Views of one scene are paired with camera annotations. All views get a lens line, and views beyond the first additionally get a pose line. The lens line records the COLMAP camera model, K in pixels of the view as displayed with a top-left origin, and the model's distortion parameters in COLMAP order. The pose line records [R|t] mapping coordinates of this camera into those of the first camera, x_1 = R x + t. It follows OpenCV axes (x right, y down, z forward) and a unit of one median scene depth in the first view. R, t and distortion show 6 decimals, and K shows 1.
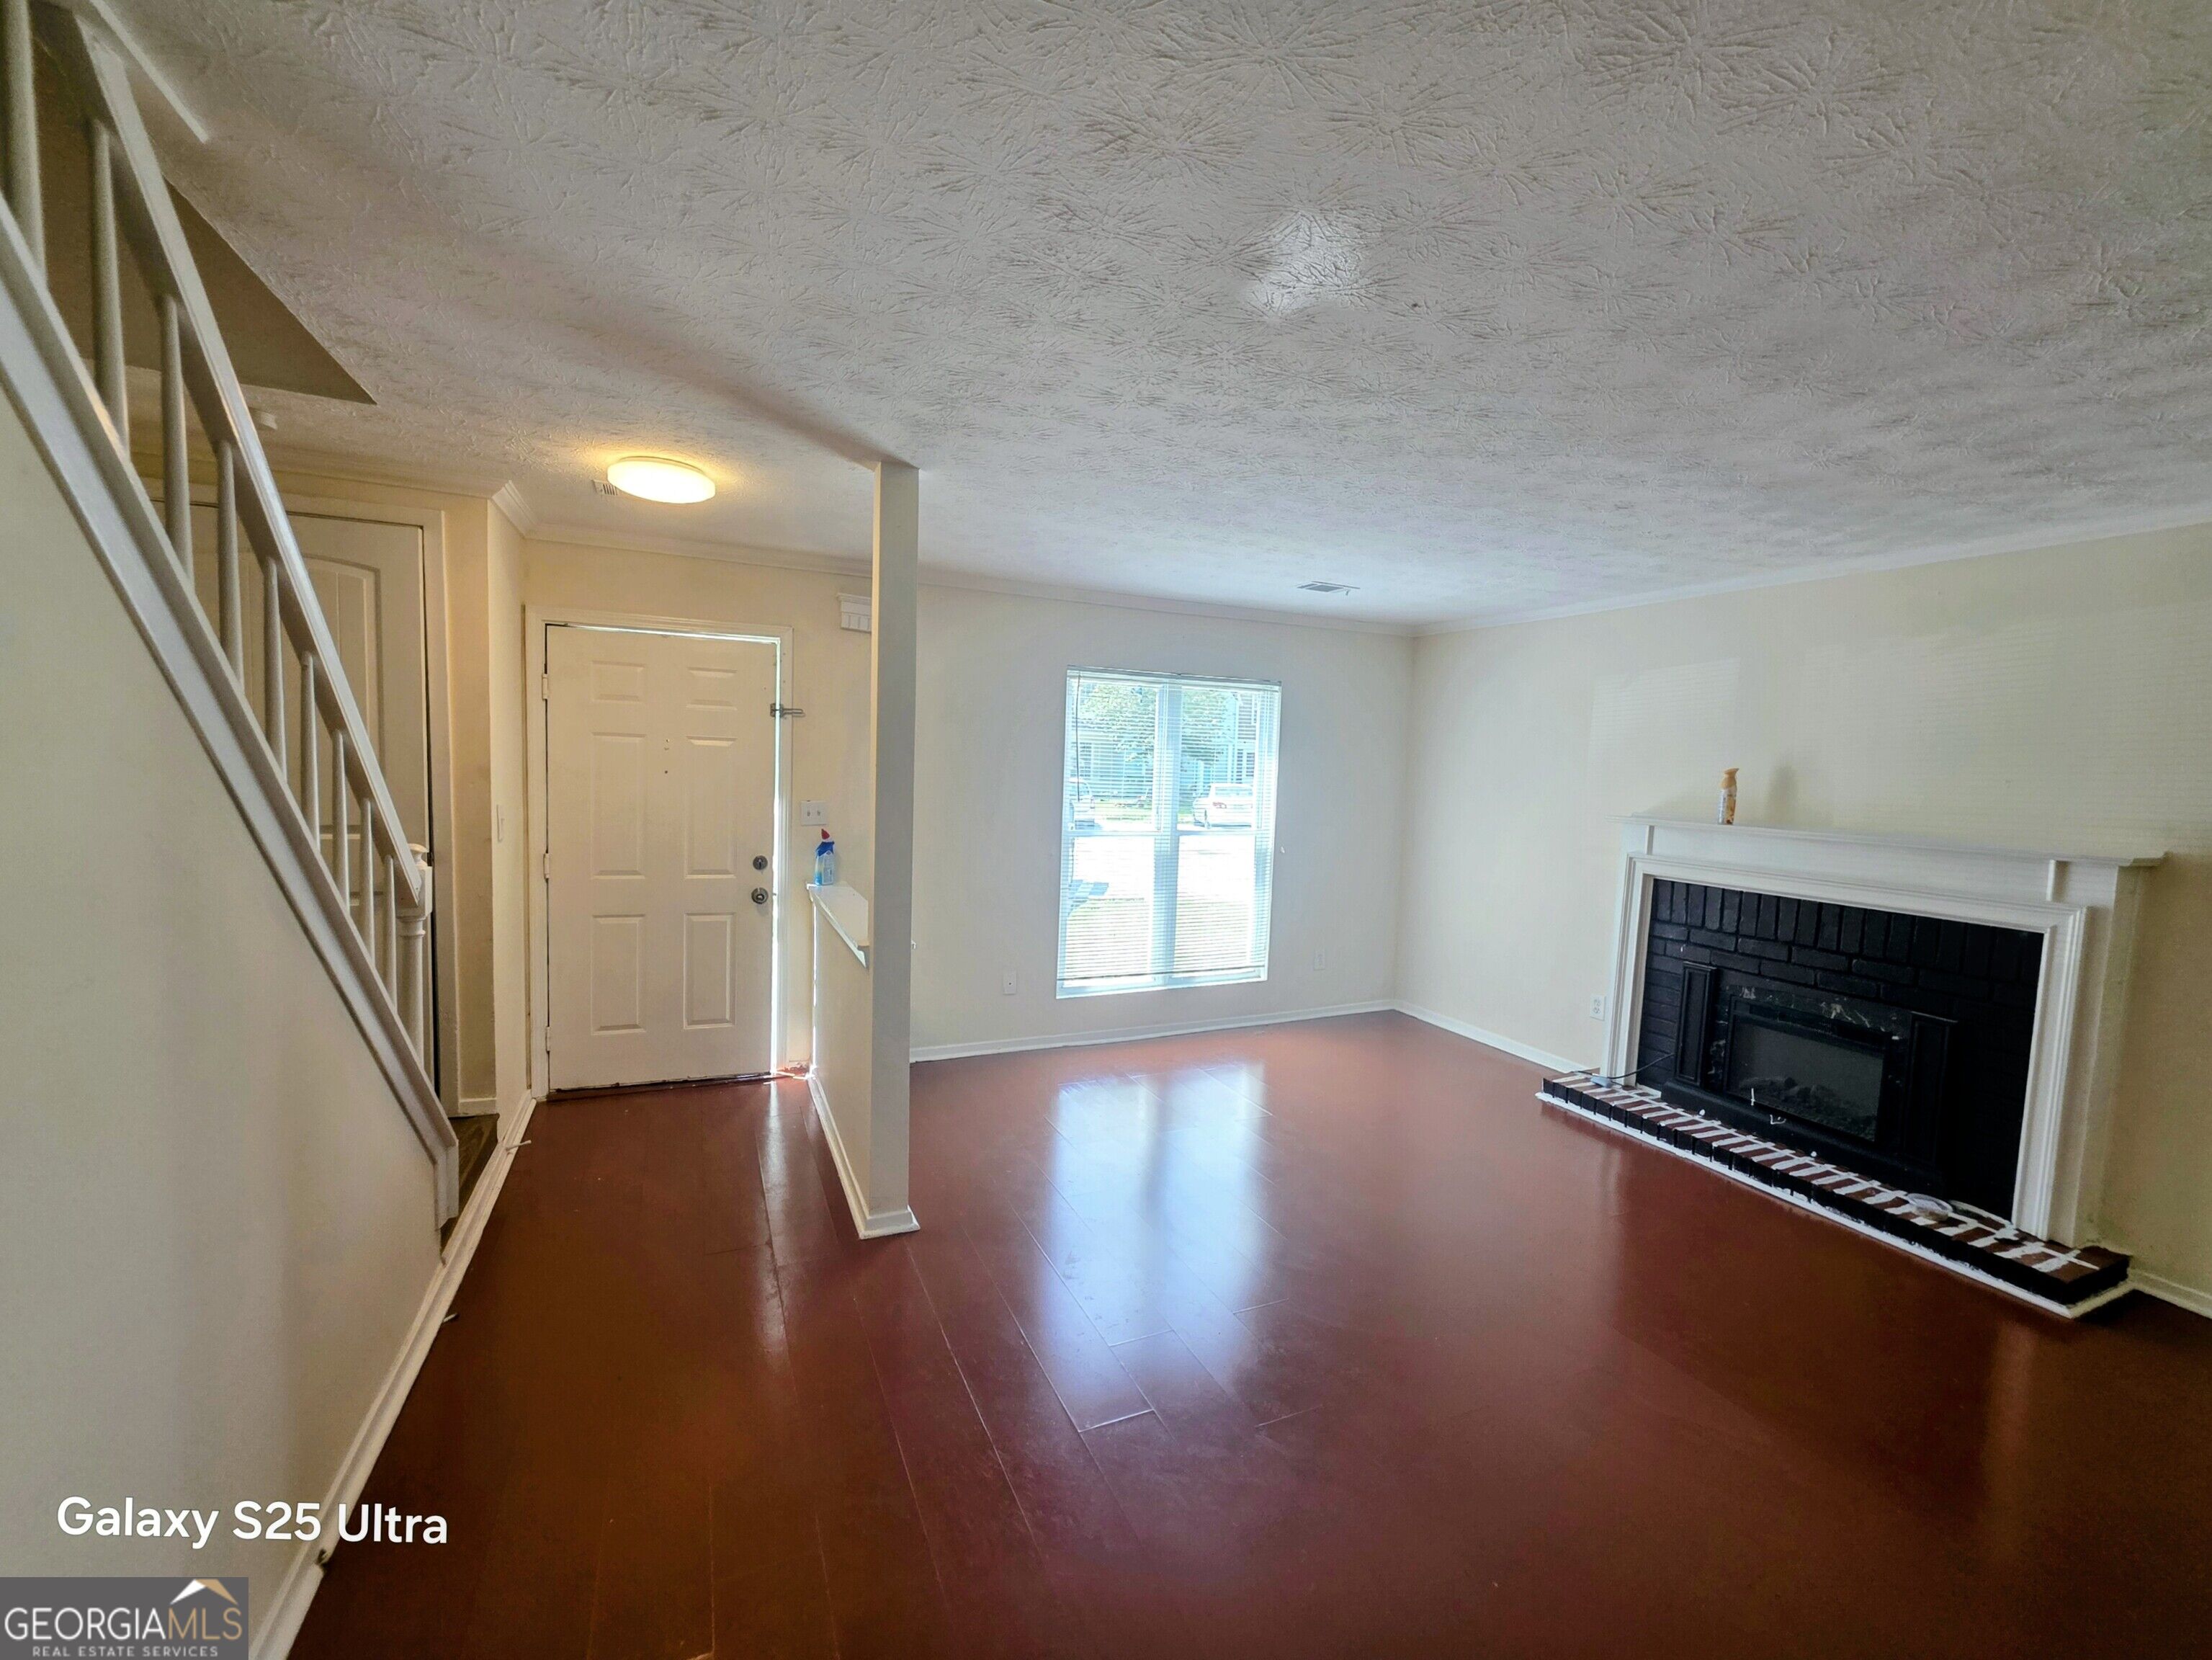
lens RADIAL K [[900.9, 0, 1106.0], [0, 900.9, 830.0], [0, 0, 1]] dist [0.000470, 0.000047]
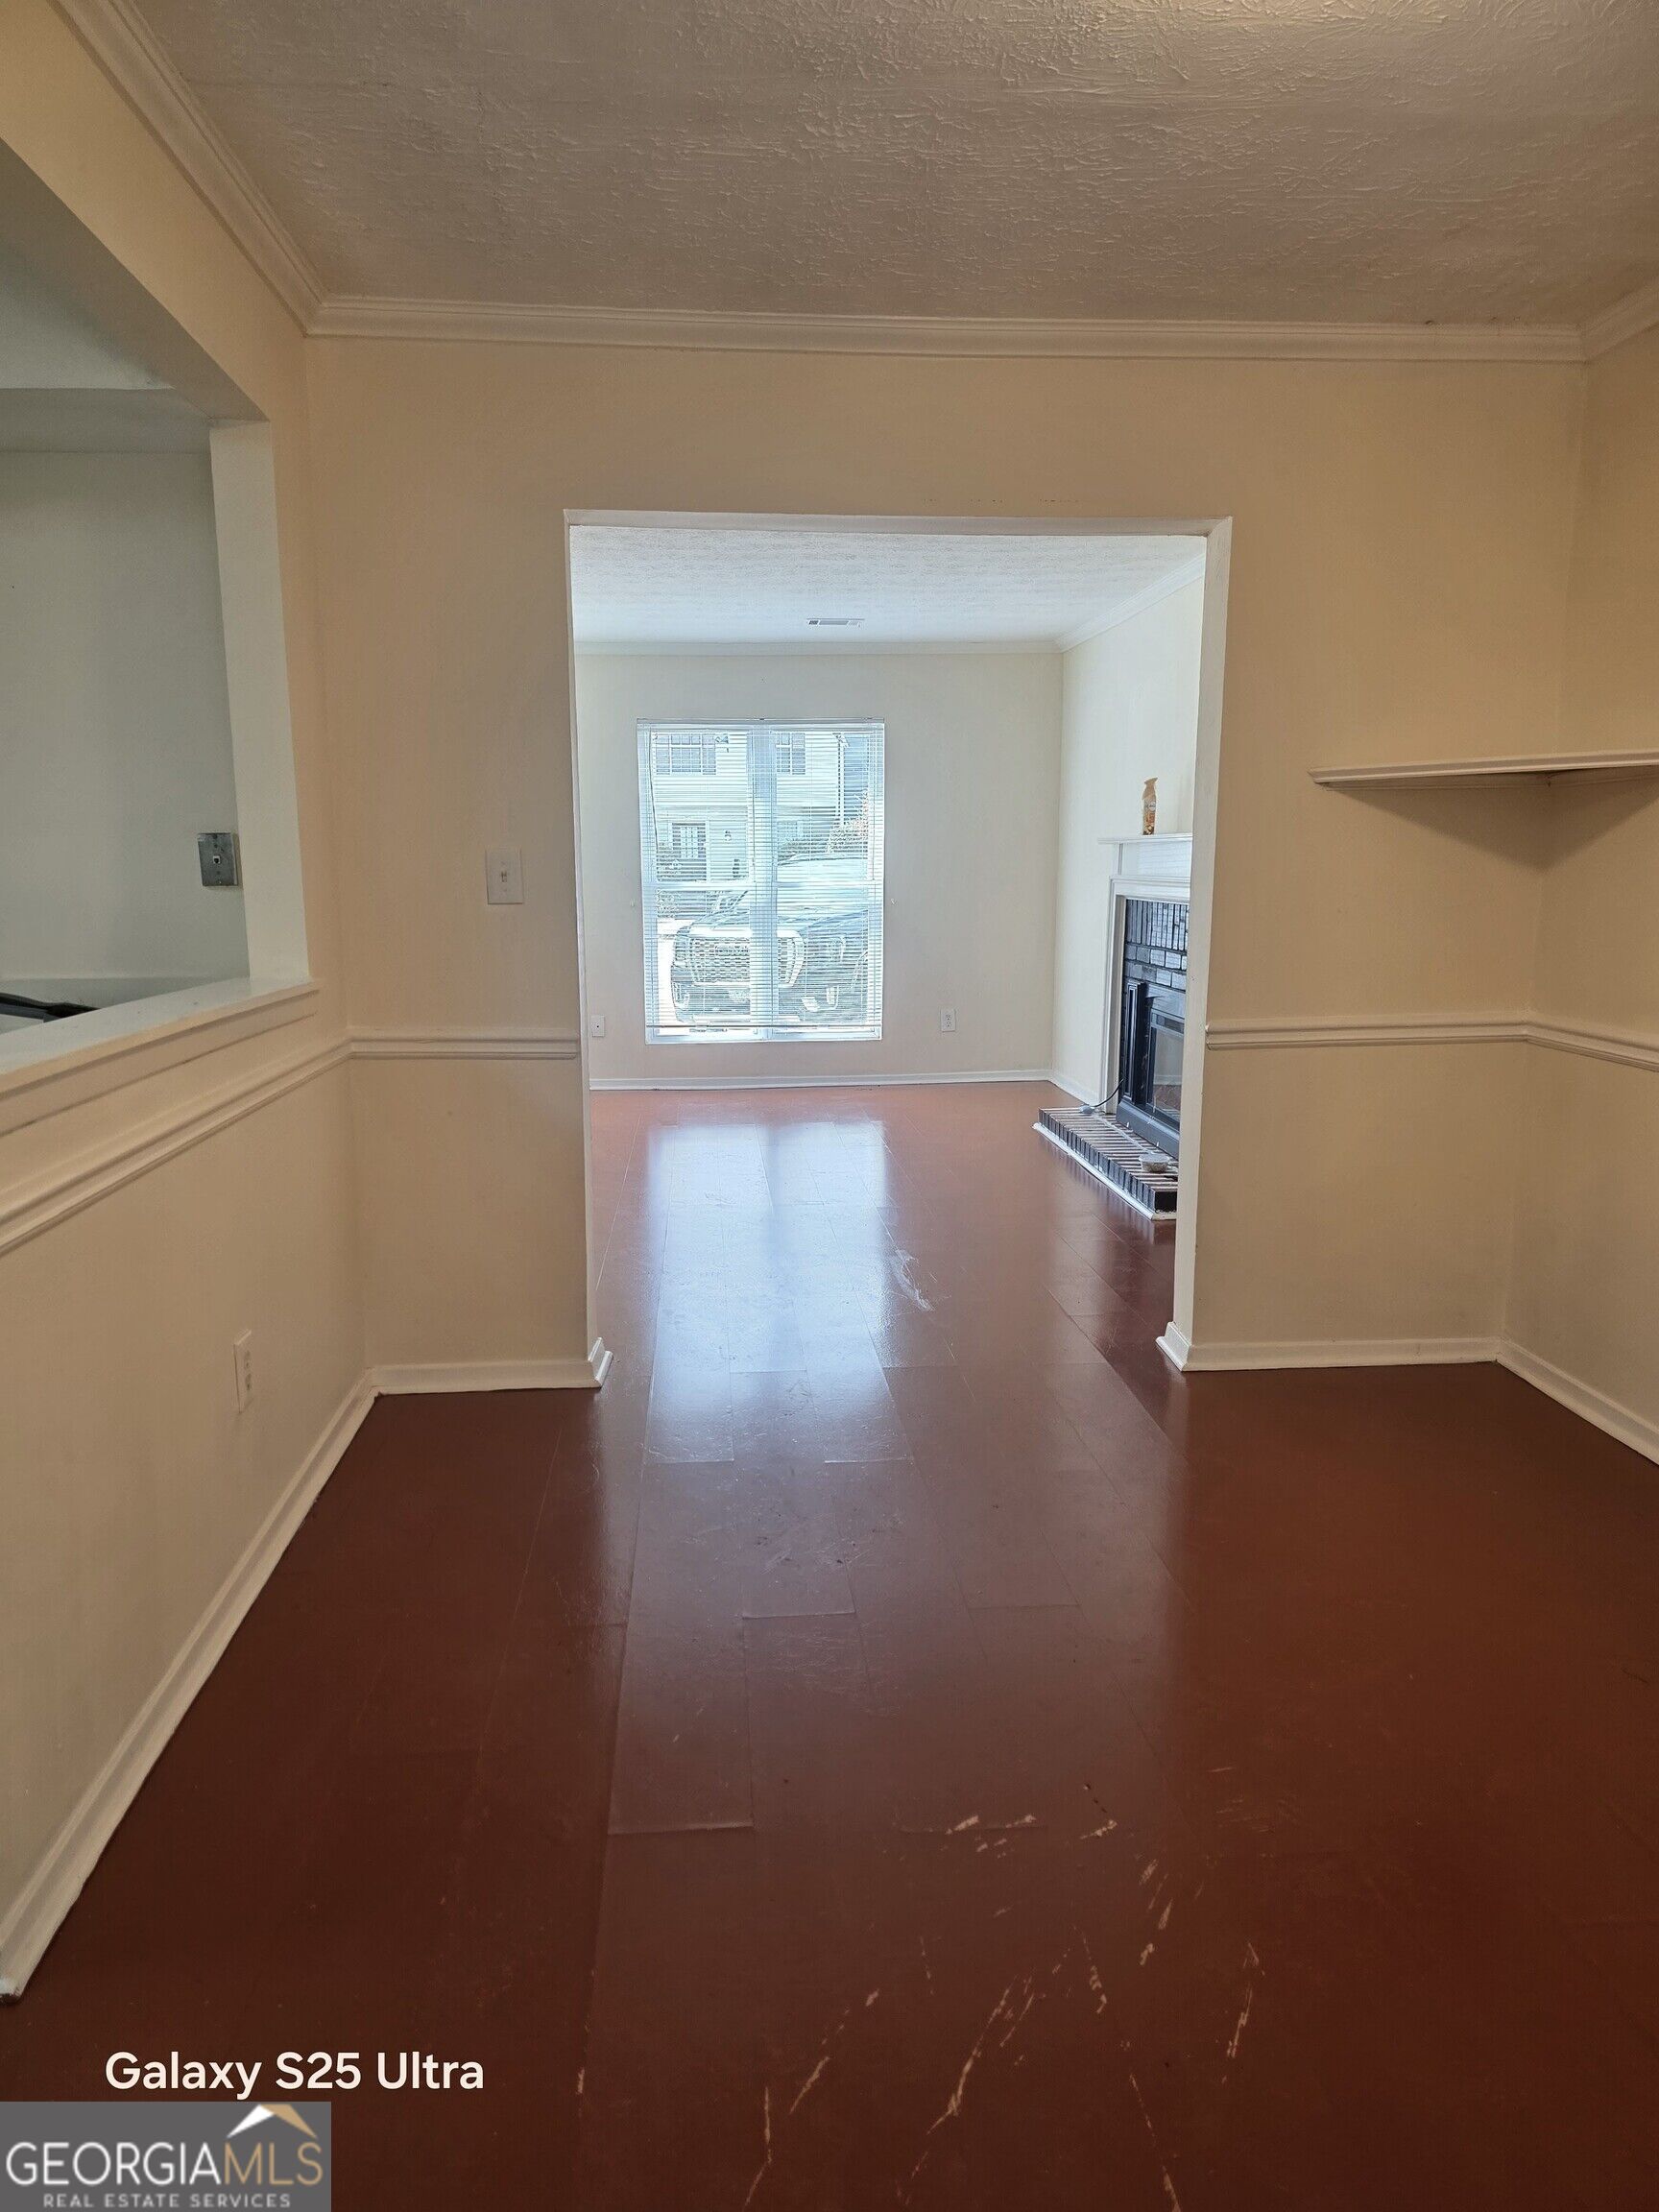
lens RADIAL K [[1401.7, 0, 801.2], [0, 1401.7, 1112.0], [0, 0, 1]] dist [0.000849, -0.000081]
pose [[0.937966, 0.022940, -0.345969, 0.986609], [0.009061, 0.995847, 0.090595, 0.173352], [0.346610, -0.088110, 0.933862, -0.682193]]
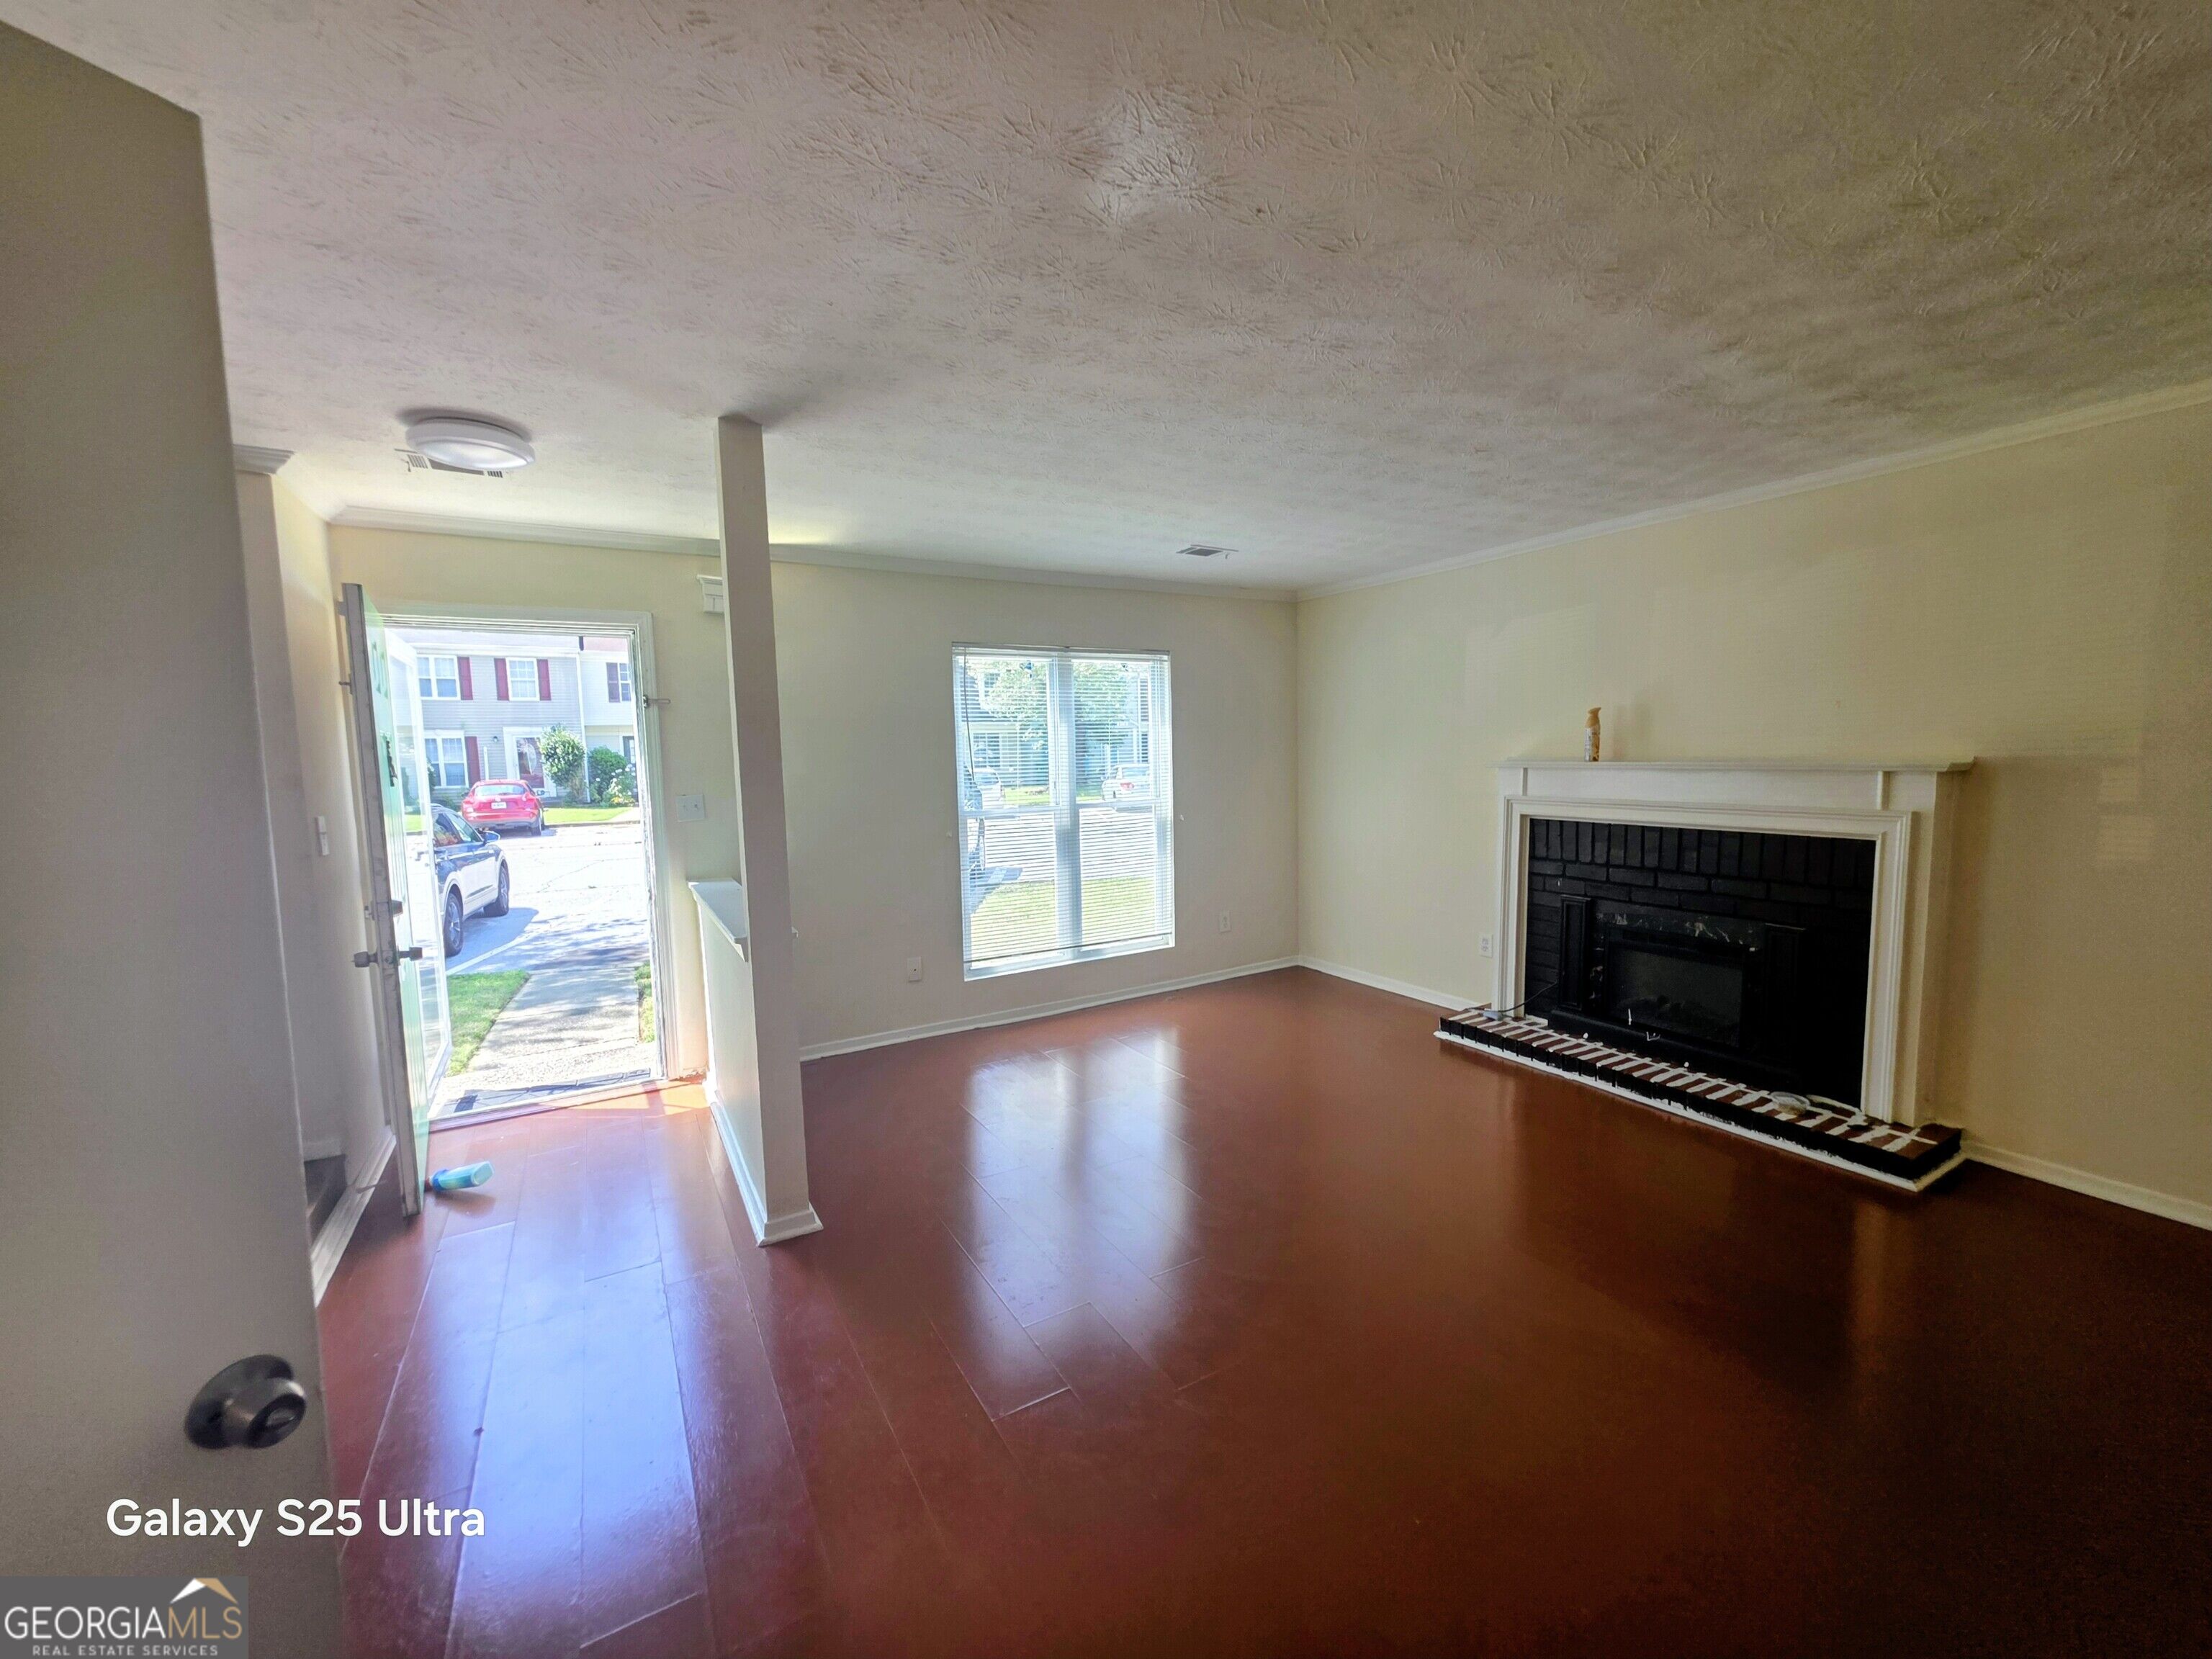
lens RADIAL K [[878.4, 0, 1106.4], [0, 878.4, 833.0], [0, 0, 1]] dist [0.000291, 0.000170]
pose [[0.992966, -0.067540, 0.097251, 0.023558], [0.065601, 0.997581, 0.023006, 0.018374], [-0.098569, -0.016464, 0.994994, 0.040980]]
